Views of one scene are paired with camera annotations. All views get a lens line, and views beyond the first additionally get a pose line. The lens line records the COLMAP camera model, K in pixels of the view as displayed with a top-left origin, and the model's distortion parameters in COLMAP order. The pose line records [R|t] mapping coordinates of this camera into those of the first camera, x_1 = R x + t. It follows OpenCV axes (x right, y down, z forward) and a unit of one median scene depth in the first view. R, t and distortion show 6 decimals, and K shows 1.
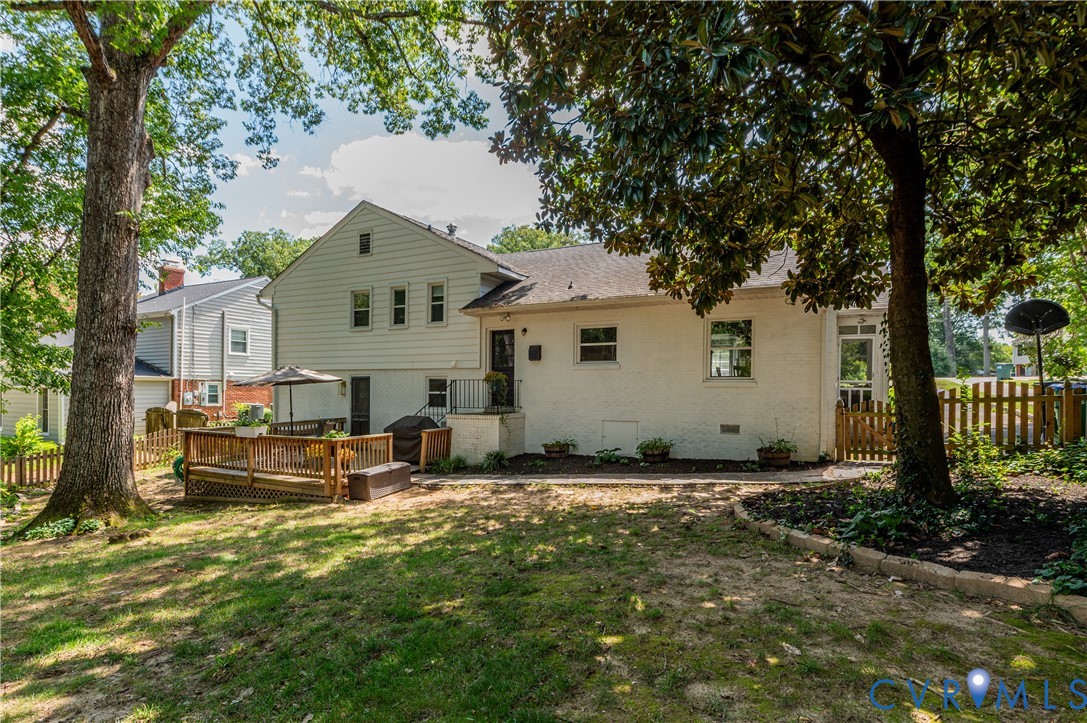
lens RADIAL K [[526.1, 0, 543.5], [0, 526.1, 361.5], [0, 0, 1]] dist [0.002151, 0.000258]
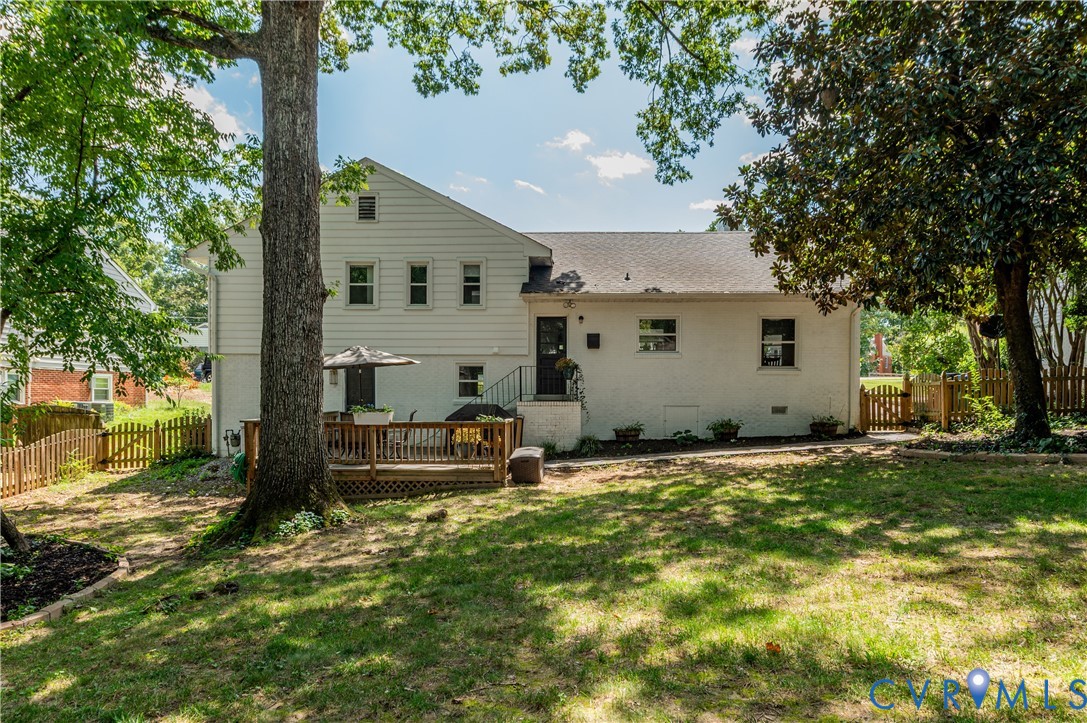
lens RADIAL K [[623.4, 0, 543.5], [0, 623.4, 361.5], [0, 0, 1]] dist [-0.002969, -0.000549]
pose [[0.916822, 0.018972, 0.398846, -0.600449], [-0.020260, 0.999794, -0.000985, 0.027175], [-0.398782, -0.007177, 0.917017, -0.062466]]
